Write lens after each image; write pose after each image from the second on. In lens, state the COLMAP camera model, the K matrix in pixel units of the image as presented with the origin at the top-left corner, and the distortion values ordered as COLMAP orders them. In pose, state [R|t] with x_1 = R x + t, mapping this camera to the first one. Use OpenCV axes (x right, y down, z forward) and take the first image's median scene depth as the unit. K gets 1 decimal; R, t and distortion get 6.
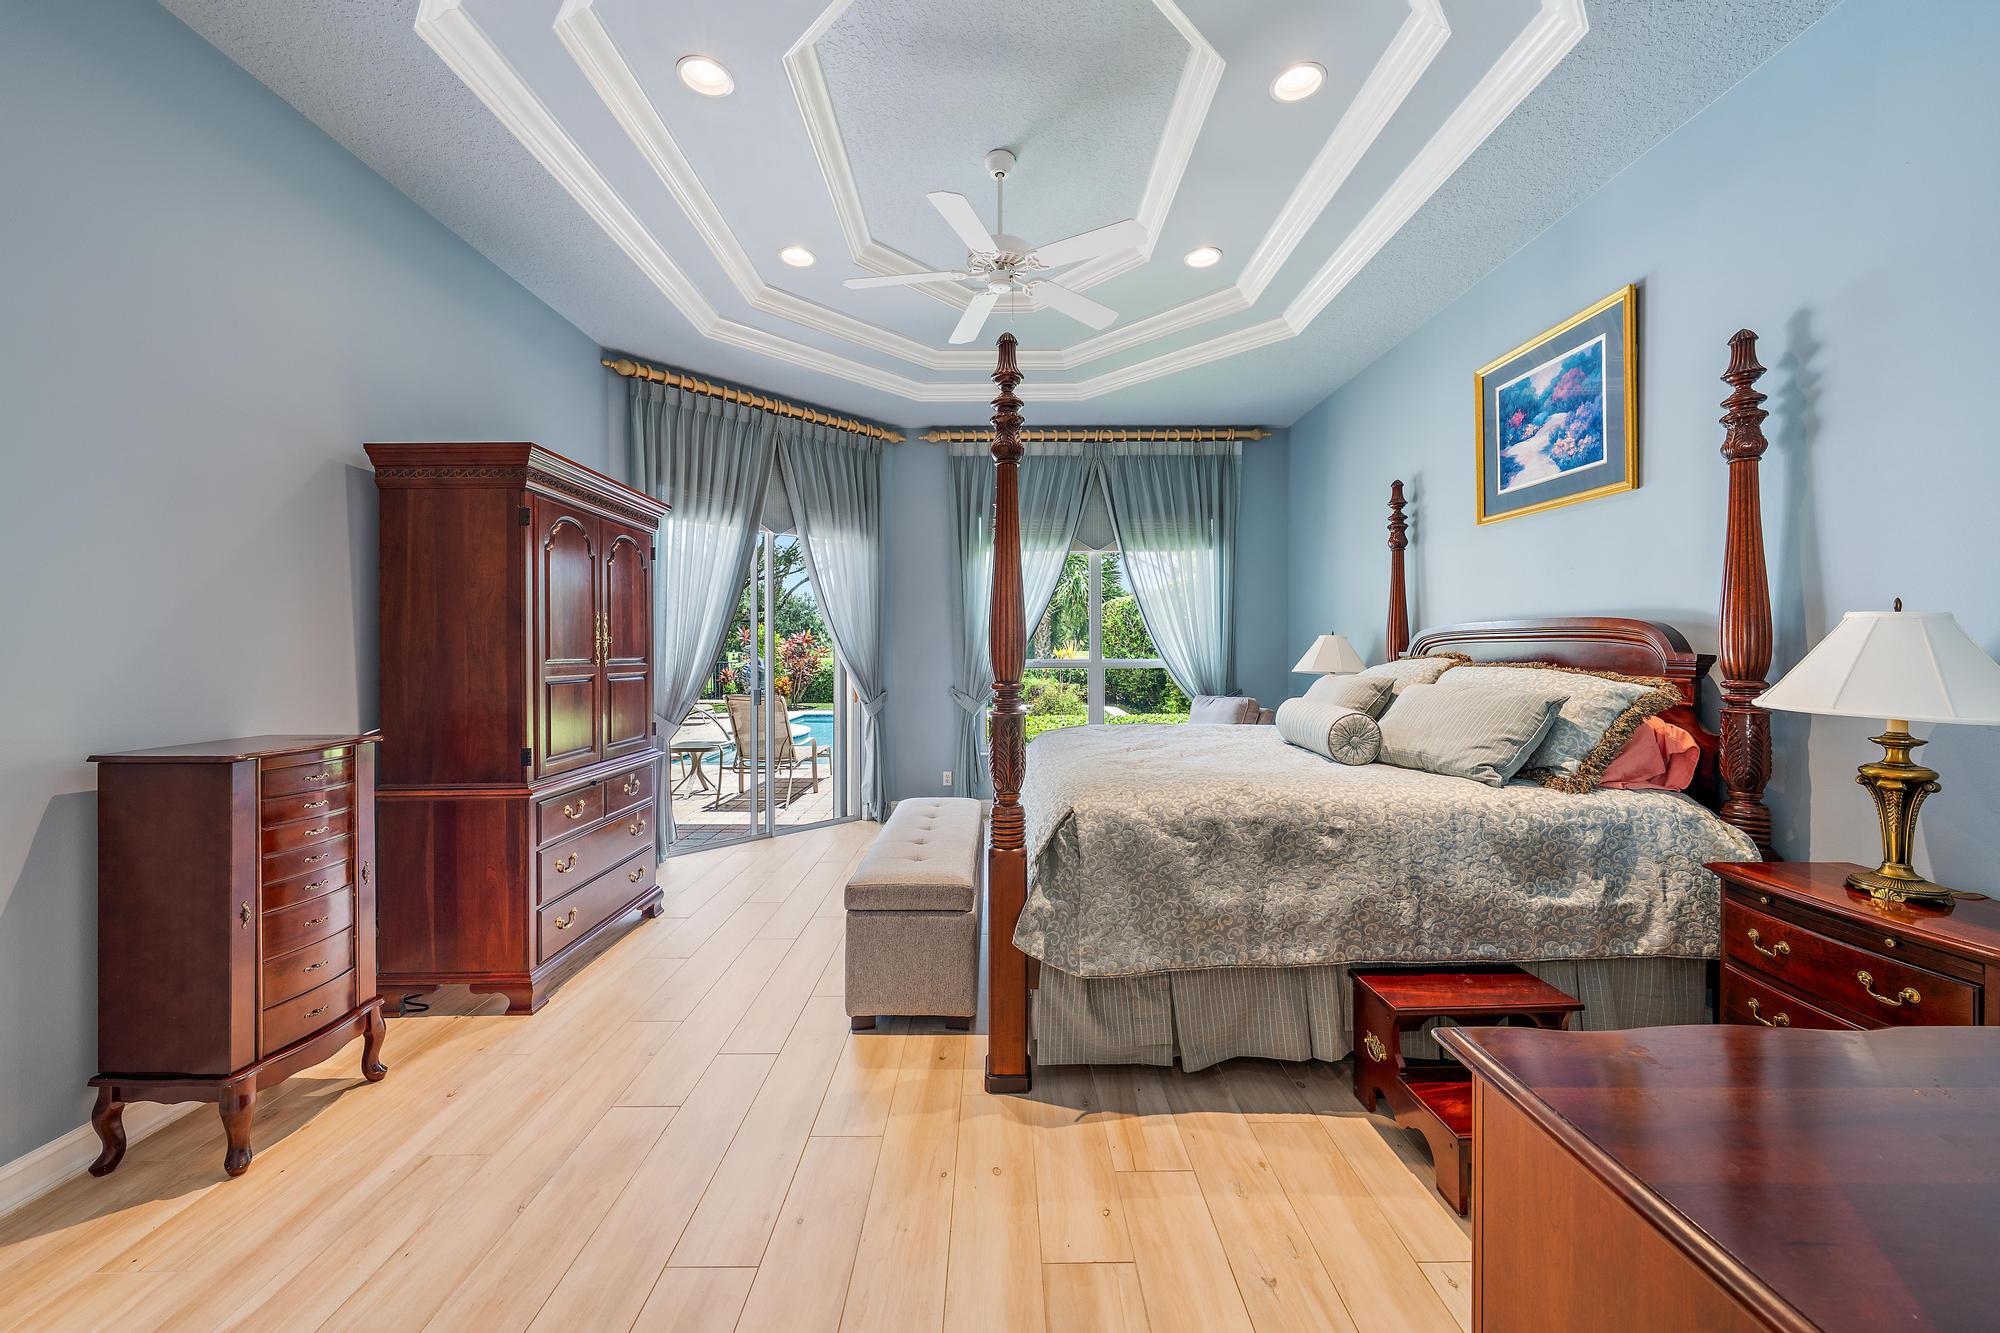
lens RADIAL K [[731.9, 0, 1002.2], [0, 731.9, 657.8], [0, 0, 1]] dist [-0.002521, -0.000351]
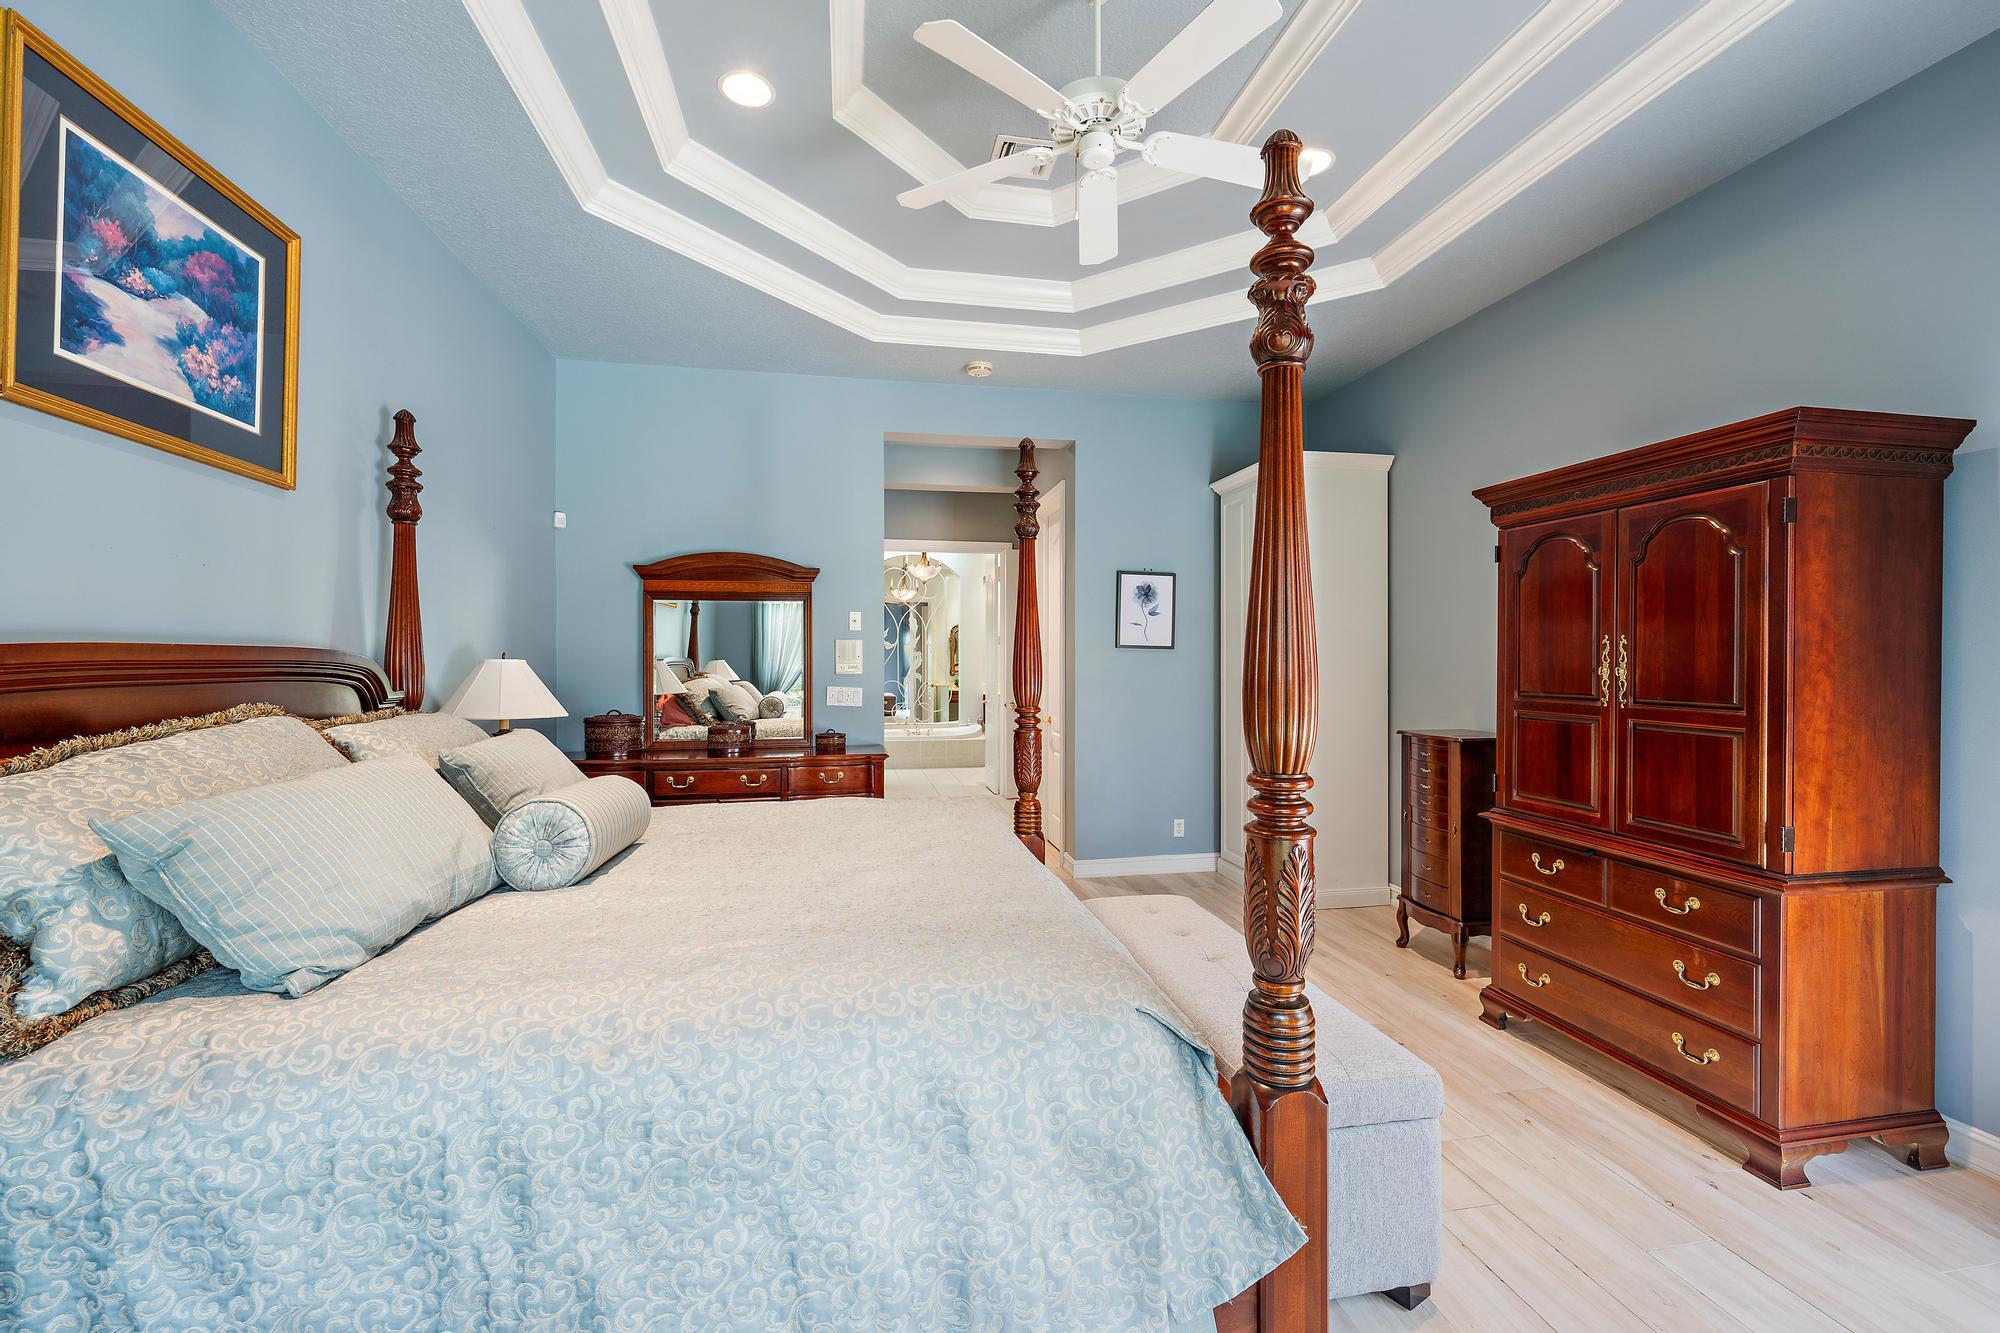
lens RADIAL K [[814.3, 0, 1002.6], [0, 814.3, 663.8], [0, 0, 1]] dist [-0.001725, -0.000011]
pose [[-0.983445, 0.003970, -0.181161, 0.228829], [0.000551, 0.999821, 0.018916, -0.049776], [0.181204, 0.018503, -0.983271, 1.784516]]
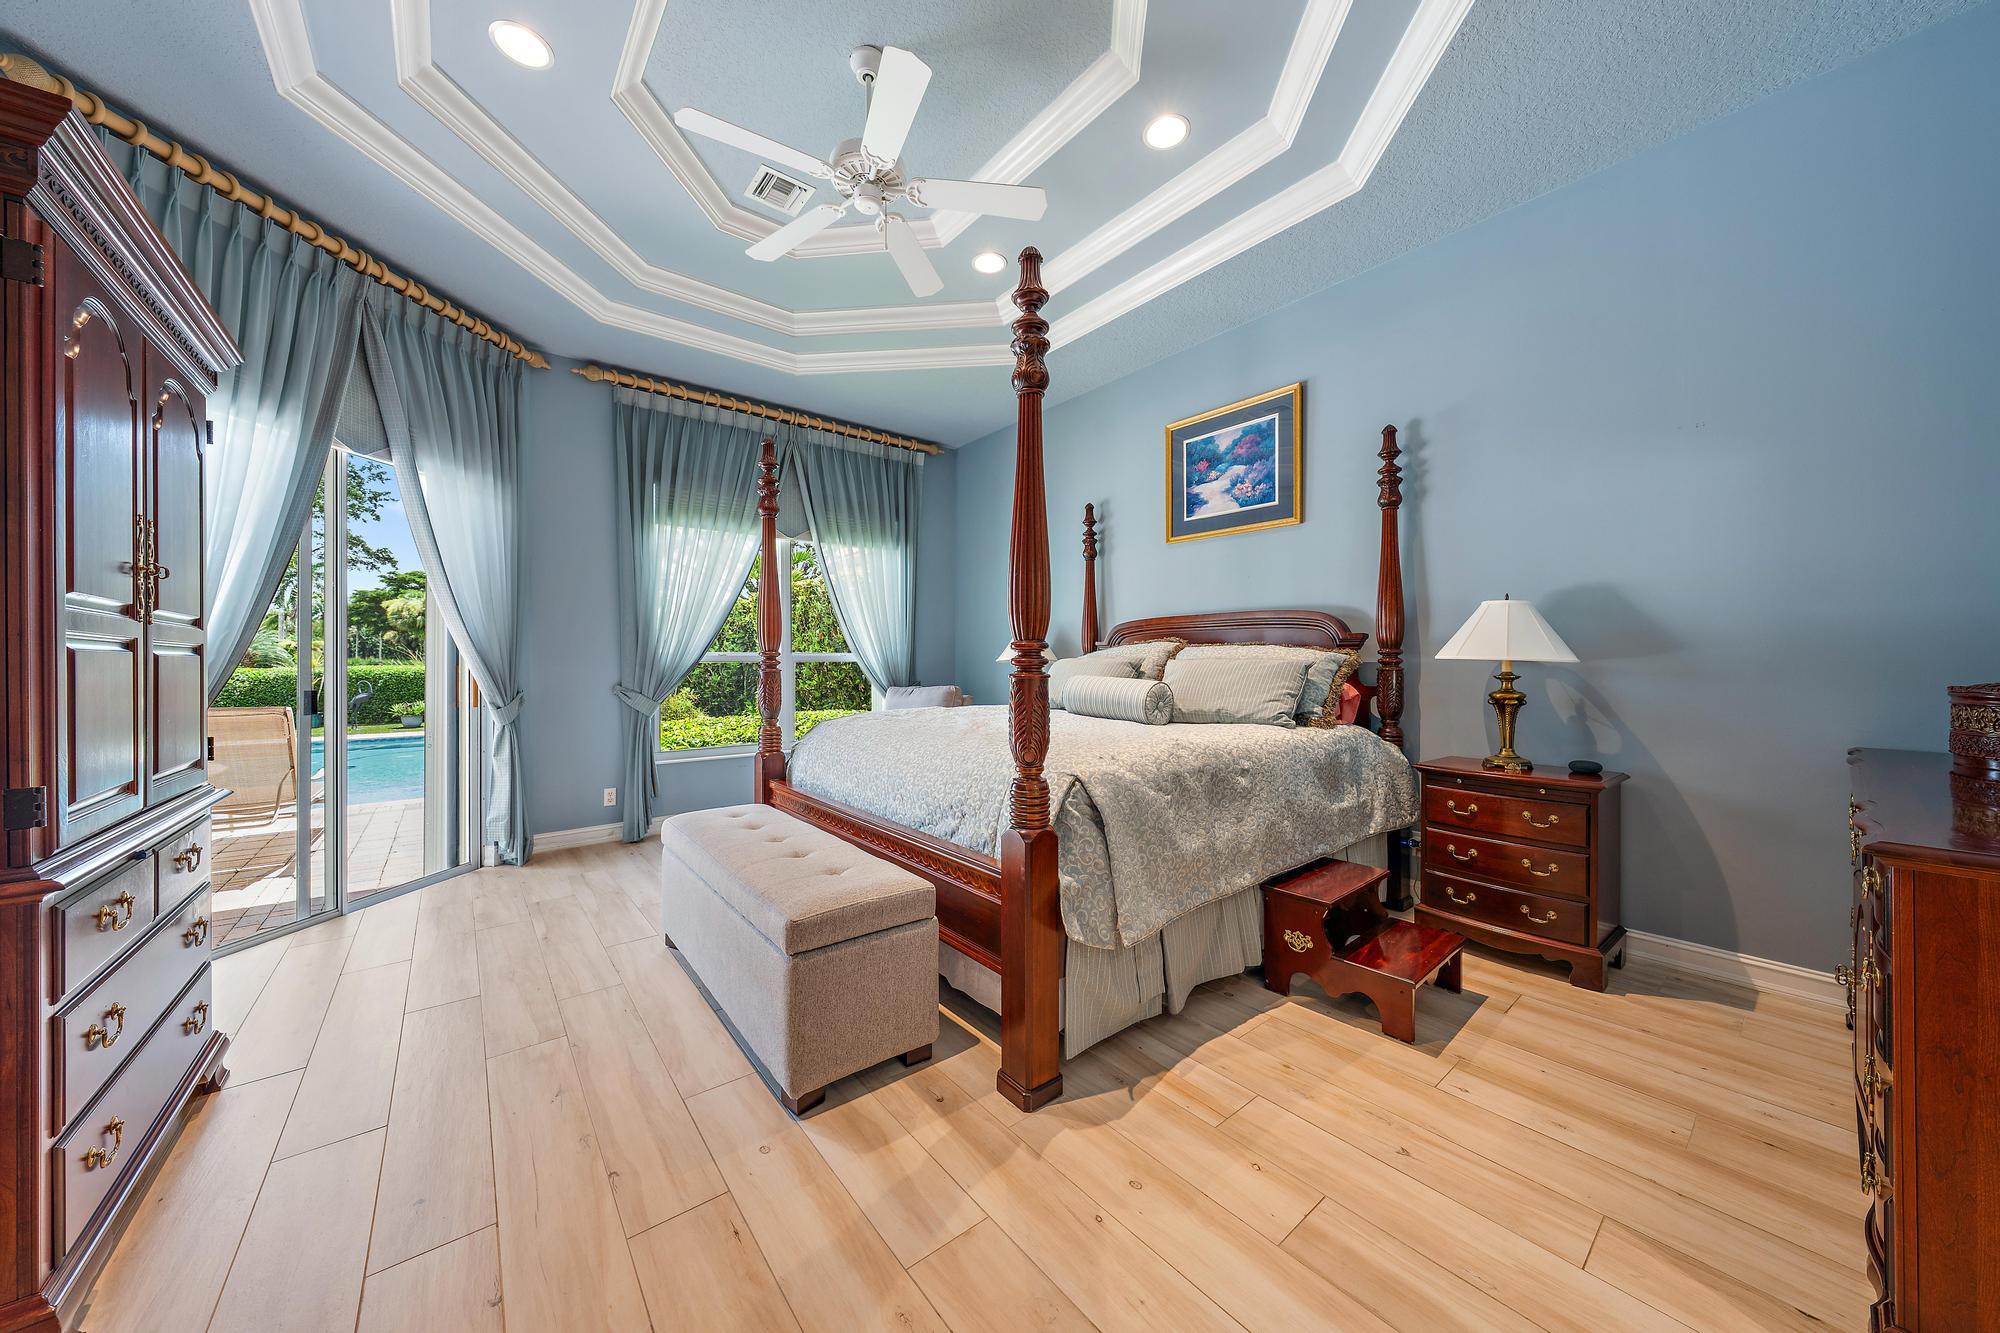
lens RADIAL K [[671.3, 0, 992.0], [0, 671.3, 668.1], [0, 0, 1]] dist [-0.005090, 0.000150]
pose [[0.785627, -0.002892, 0.618694, -0.394842], [0.006578, 0.999972, -0.003678, 0.051985], [-0.618665, 0.006959, 0.785624, 0.291724]]
